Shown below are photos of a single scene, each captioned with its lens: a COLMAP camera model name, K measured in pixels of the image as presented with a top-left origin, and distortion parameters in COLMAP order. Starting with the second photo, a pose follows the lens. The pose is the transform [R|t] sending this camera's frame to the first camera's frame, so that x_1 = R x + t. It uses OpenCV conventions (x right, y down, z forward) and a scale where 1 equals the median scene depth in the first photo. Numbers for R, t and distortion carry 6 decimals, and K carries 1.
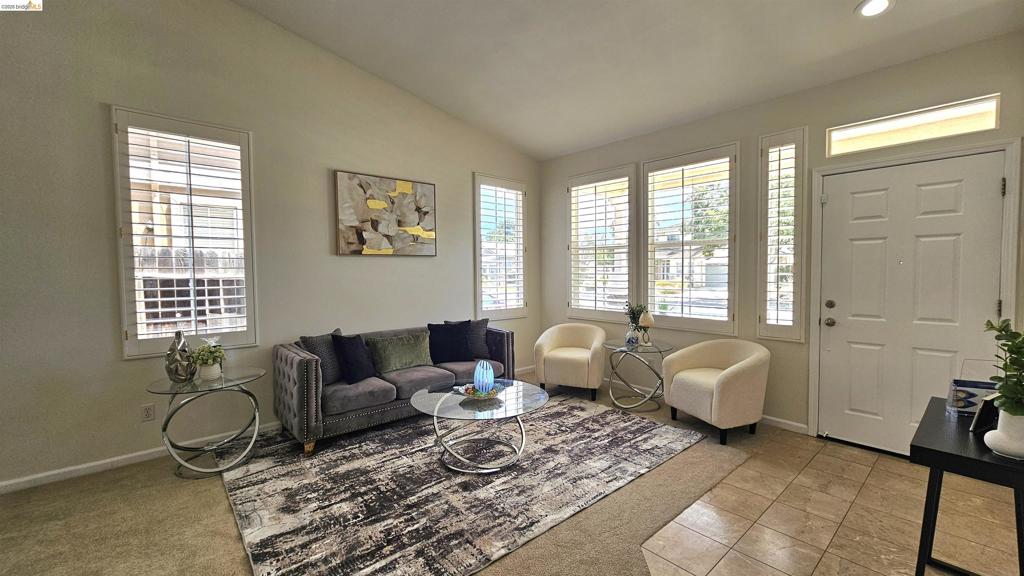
lens RADIAL K [[418.8, 0, 511.3], [0, 418.8, 290.1], [0, 0, 1]] dist [-0.004373, 0.002041]
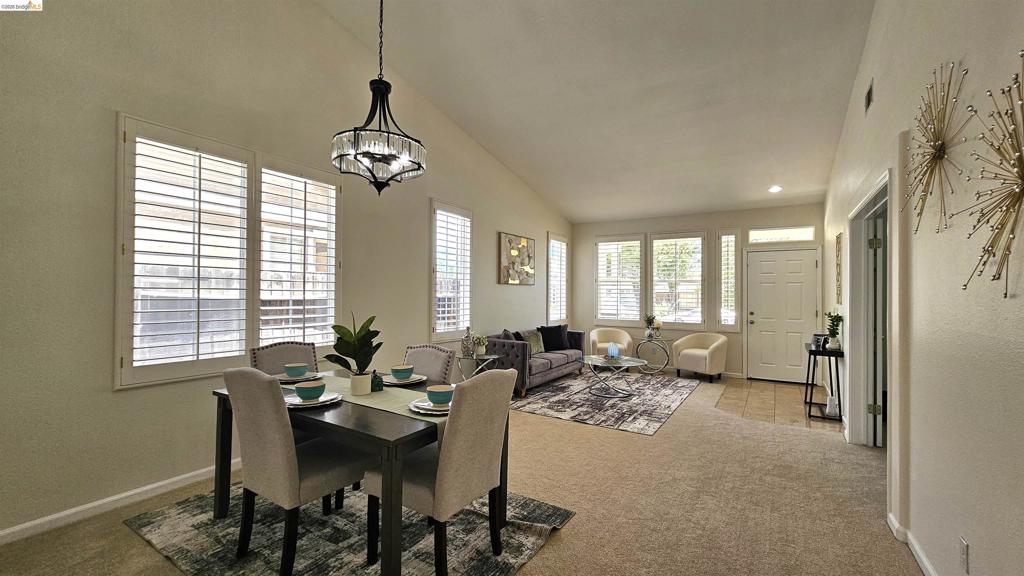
lens RADIAL K [[418.8, 0, 512.3], [0, 418.8, 295.4], [0, 0, 1]] dist [-0.004373, 0.002041]
pose [[0.958882, 0.013860, 0.283466, -0.899356], [-0.002313, 0.999155, -0.041028, 0.029816], [-0.283795, 0.038685, 0.958104, -0.613656]]
